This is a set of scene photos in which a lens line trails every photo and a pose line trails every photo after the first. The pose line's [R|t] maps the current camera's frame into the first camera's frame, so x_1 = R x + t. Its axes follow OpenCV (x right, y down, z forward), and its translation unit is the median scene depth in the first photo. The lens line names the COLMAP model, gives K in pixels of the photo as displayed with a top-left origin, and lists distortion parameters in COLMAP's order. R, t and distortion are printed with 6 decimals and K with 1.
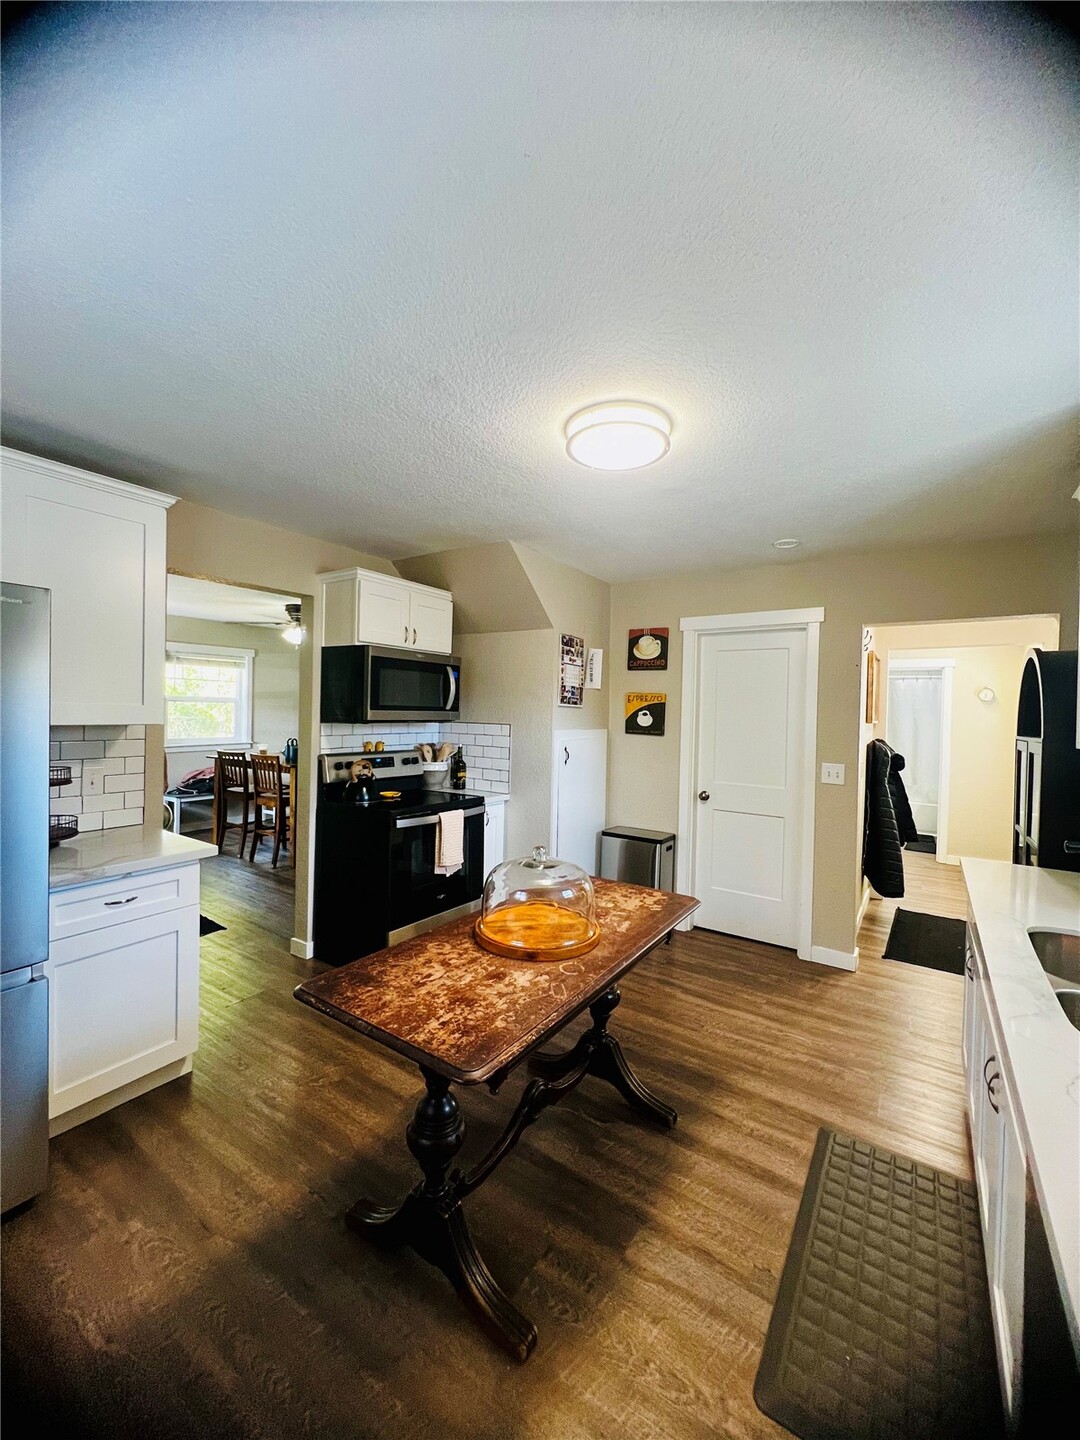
lens RADIAL K [[579.9, 0, 545.9], [0, 579.9, 724.1], [0, 0, 1]] dist [0.000957, 0.000328]
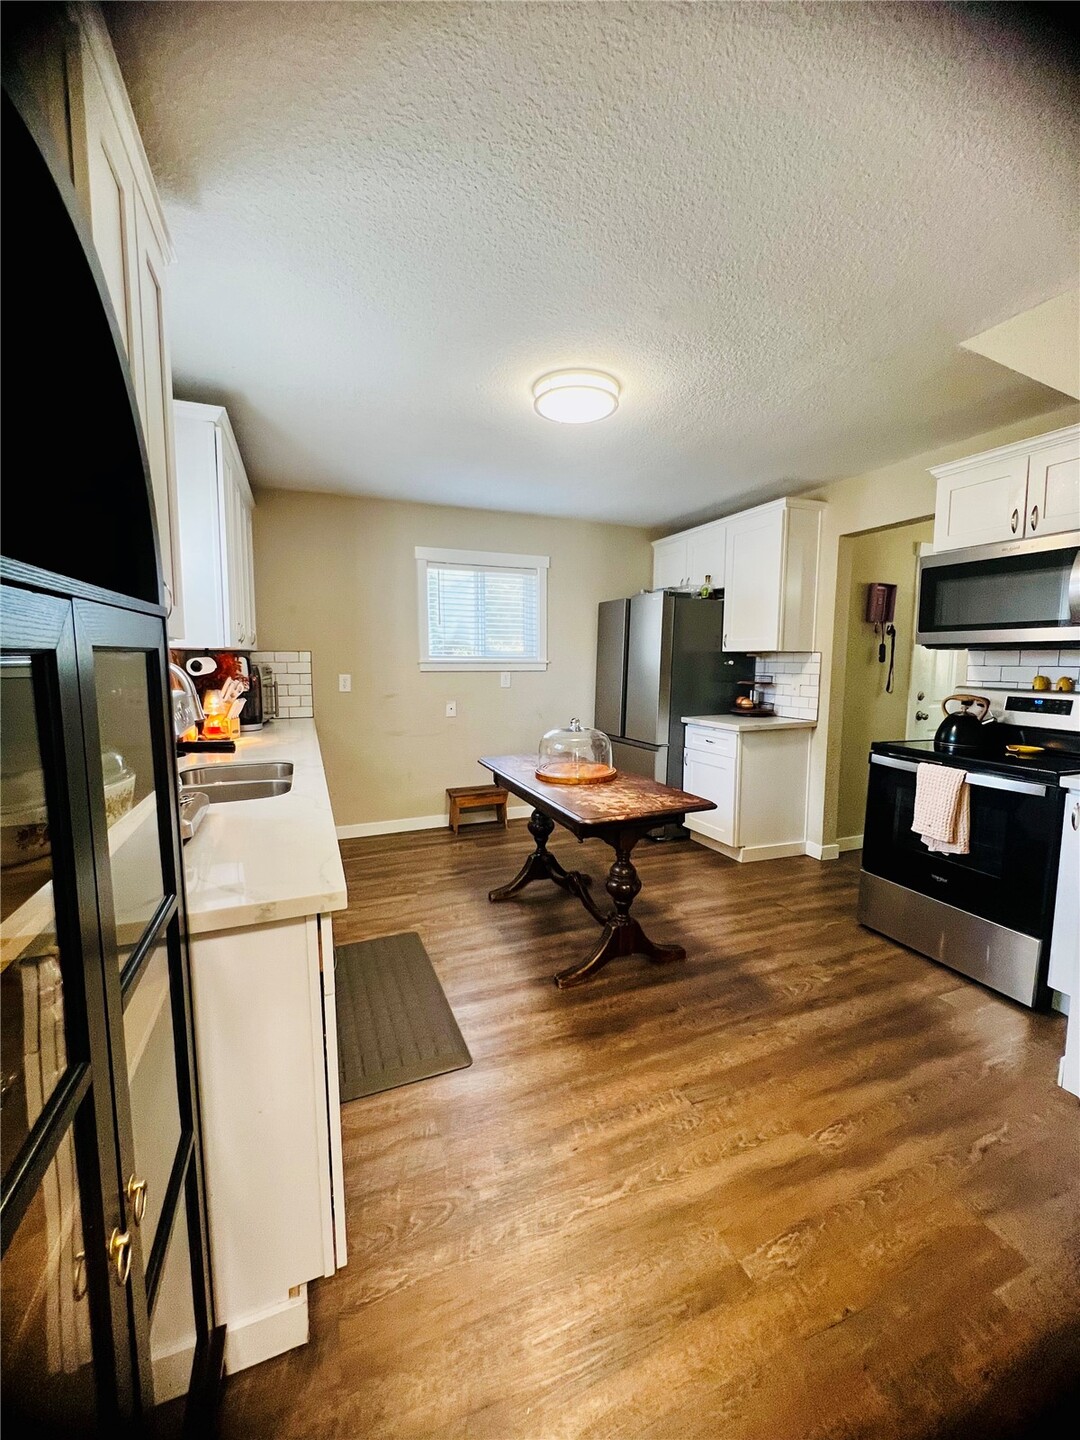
lens RADIAL K [[579.9, 0, 541.1], [0, 579.9, 718.8], [0, 0, 1]] dist [0.000957, 0.000328]
pose [[-0.558880, 0.066217, -0.826601, 1.070654], [-0.033728, 0.994167, 0.102445, 0.048760], [0.828562, 0.085134, -0.553386, 1.458350]]
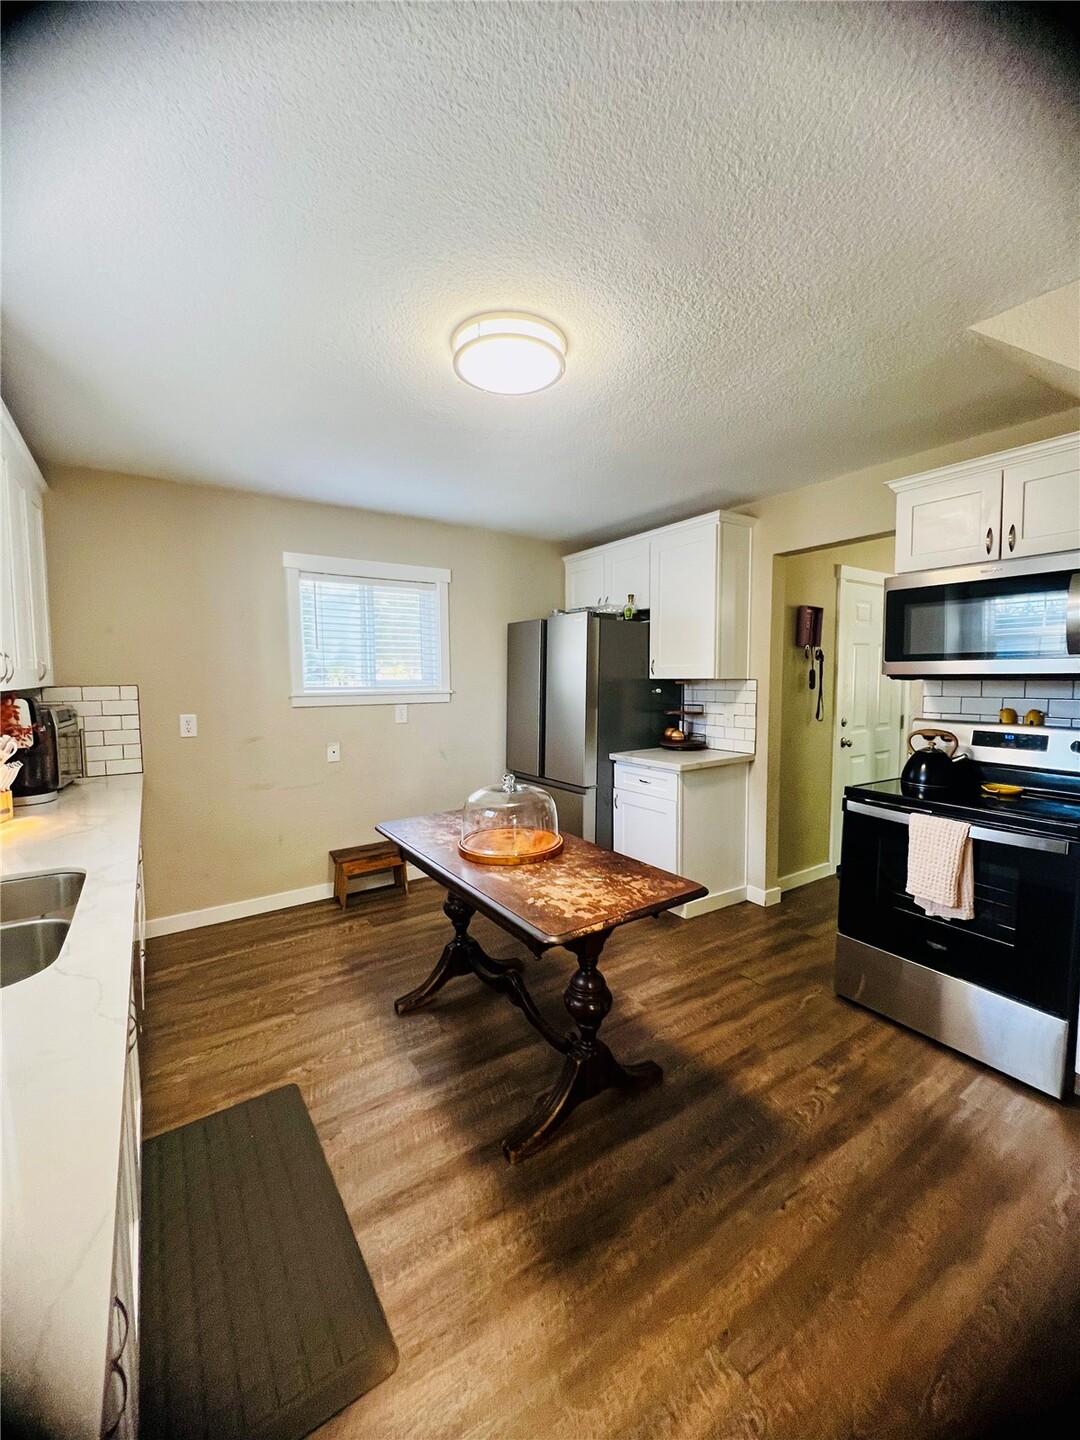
lens RADIAL K [[580.2, 0, 541.2], [0, 580.2, 717.5], [0, 0, 1]] dist [-0.002861, 0.000719]
pose [[-0.379585, 0.051524, -0.923721, 0.862961], [-0.023005, 0.997614, 0.065099, 0.014633], [0.924871, 0.045961, -0.377494, 1.236698]]
